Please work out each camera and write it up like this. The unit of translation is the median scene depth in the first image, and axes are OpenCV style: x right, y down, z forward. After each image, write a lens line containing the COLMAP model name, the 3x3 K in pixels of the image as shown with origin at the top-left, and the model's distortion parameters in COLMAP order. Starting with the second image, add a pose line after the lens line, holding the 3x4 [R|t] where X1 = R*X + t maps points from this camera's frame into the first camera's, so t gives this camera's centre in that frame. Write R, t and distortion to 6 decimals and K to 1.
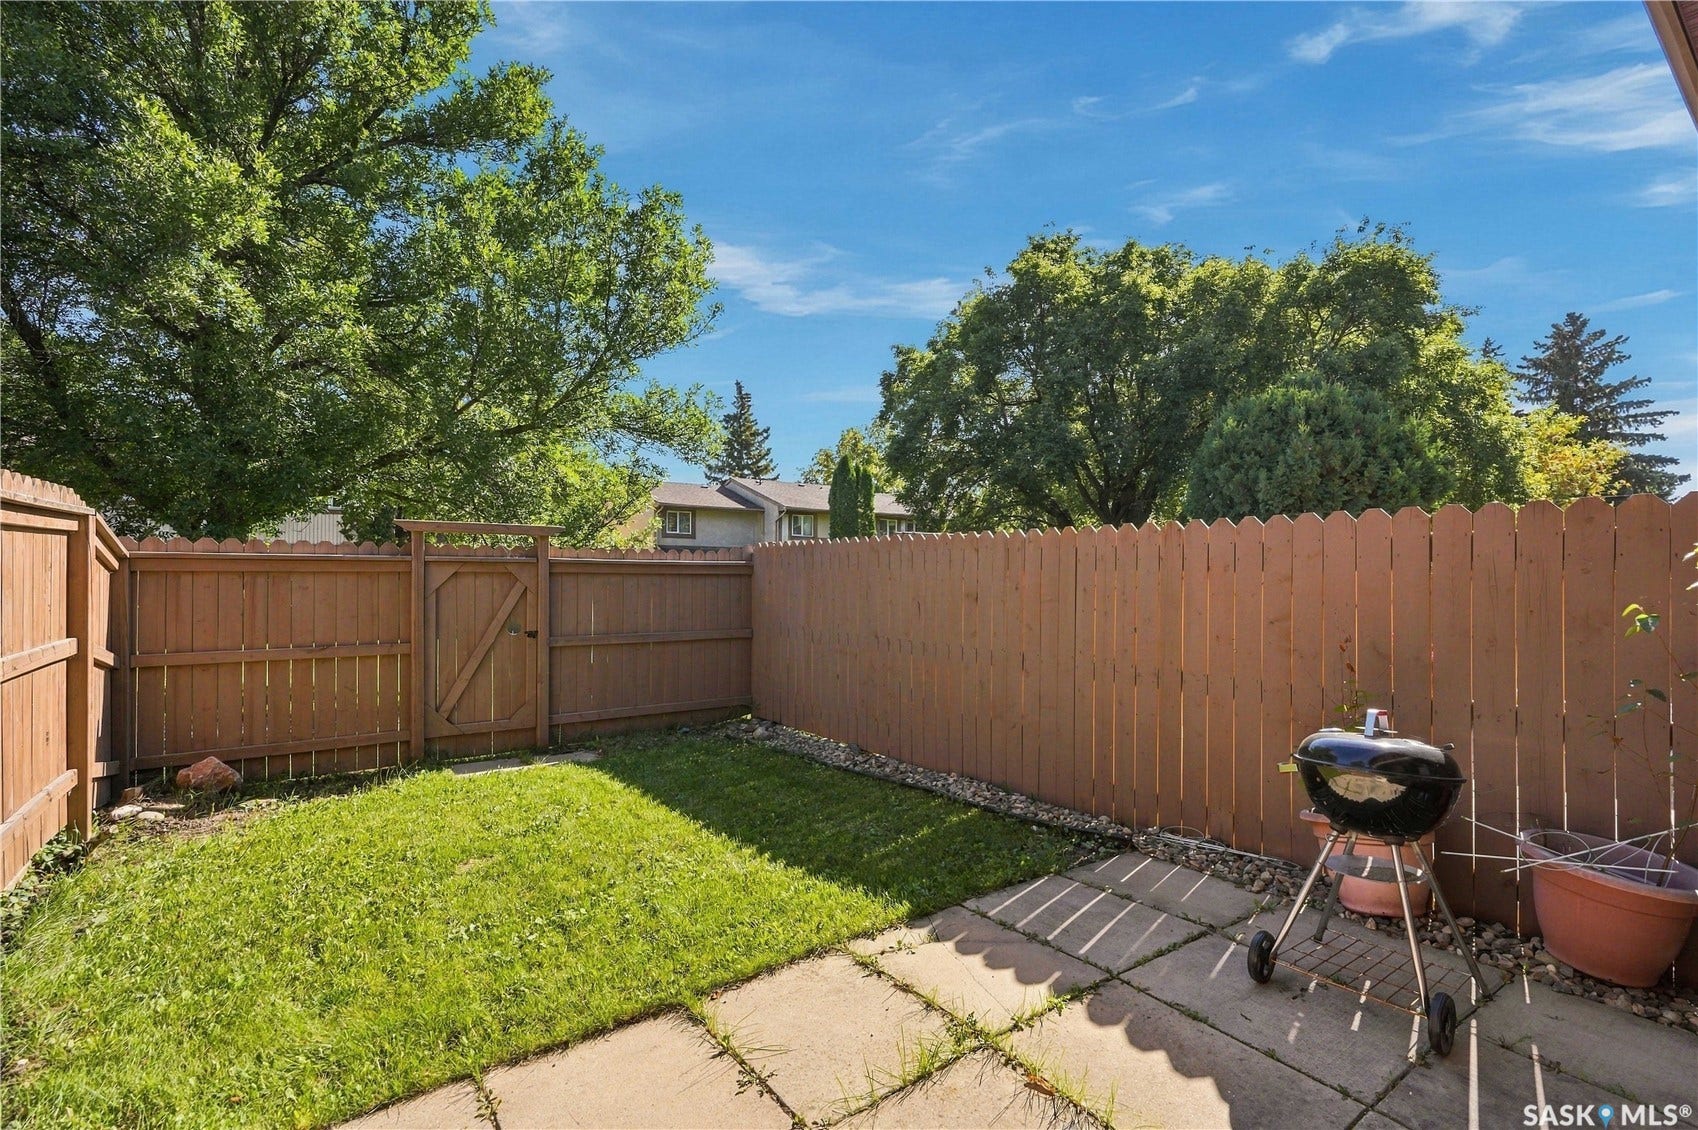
lens RADIAL K [[794.1, 0, 861.5], [0, 794.1, 568.2], [0, 0, 1]] dist [0.003551, -0.001082]
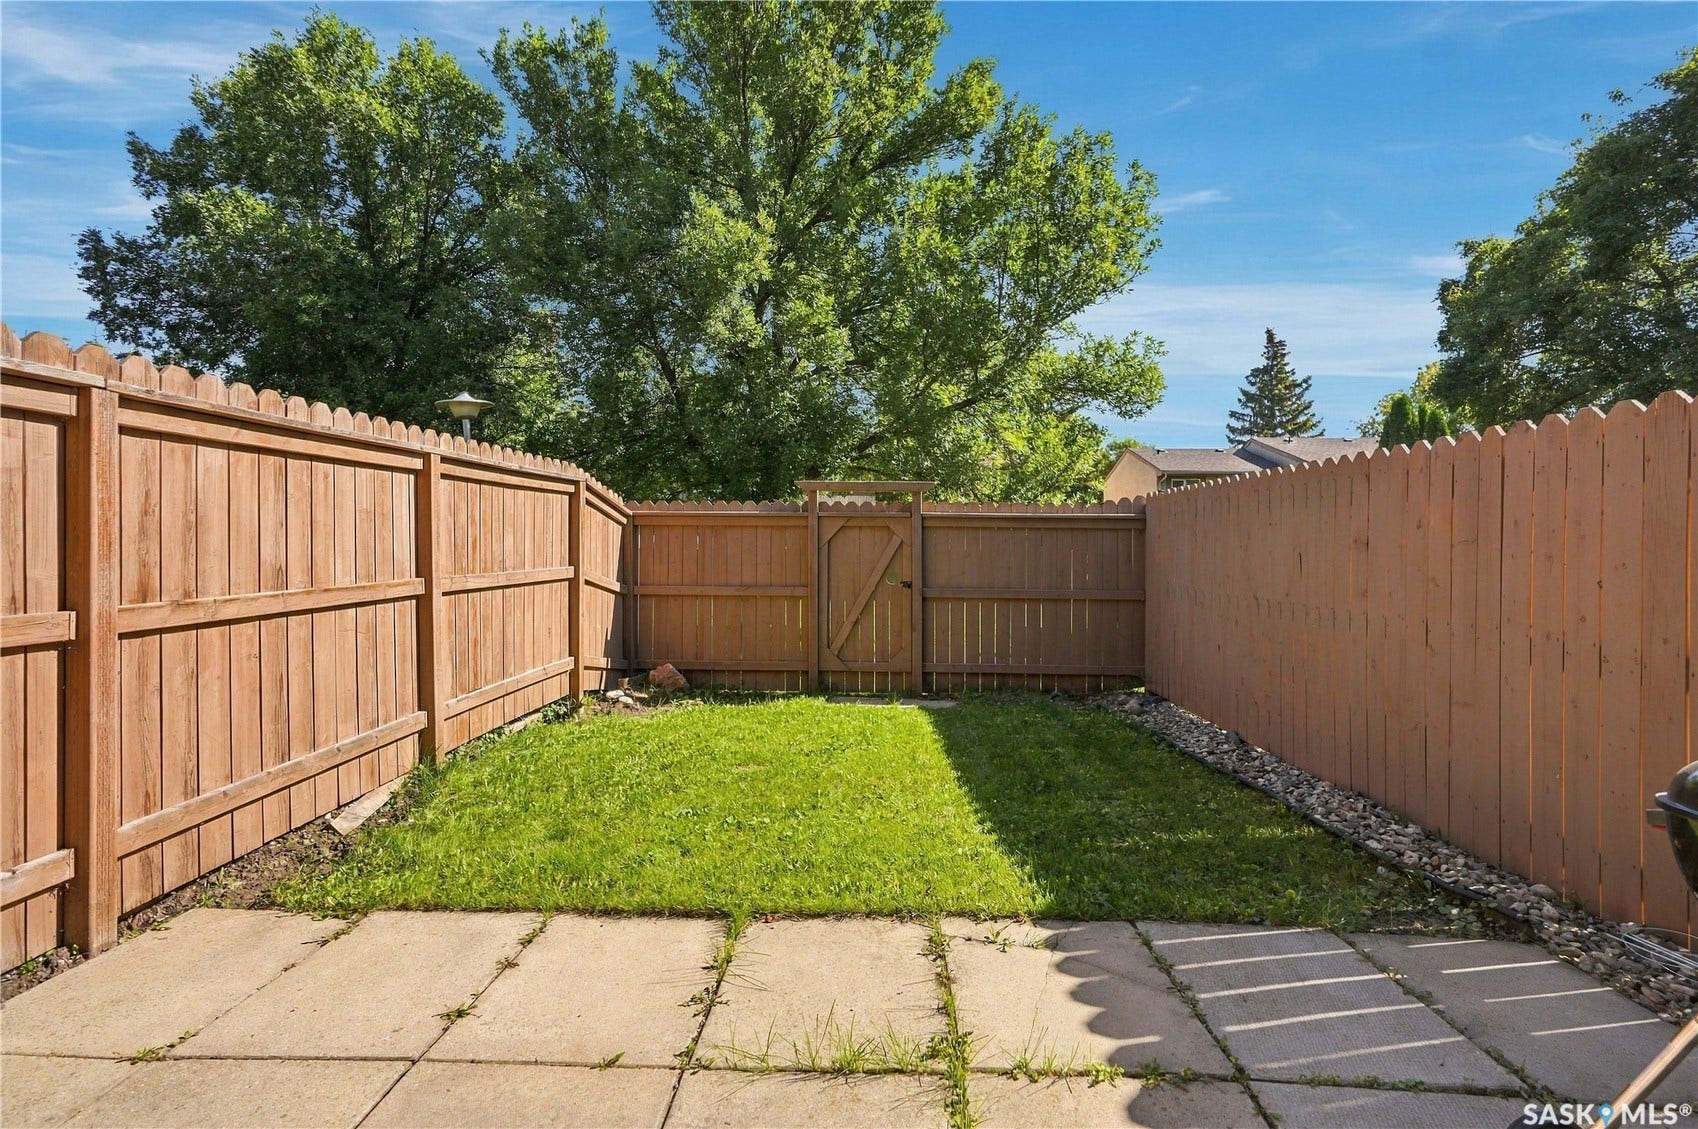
lens RADIAL K [[794.1, 0, 843.0], [0, 794.1, 541.9], [0, 0, 1]] dist [0.003551, -0.001082]
pose [[0.770437, -0.006421, -0.637484, 0.170181], [0.001185, 0.999962, -0.008640, 0.030019], [0.637516, 0.005901, 0.770415, 0.105282]]
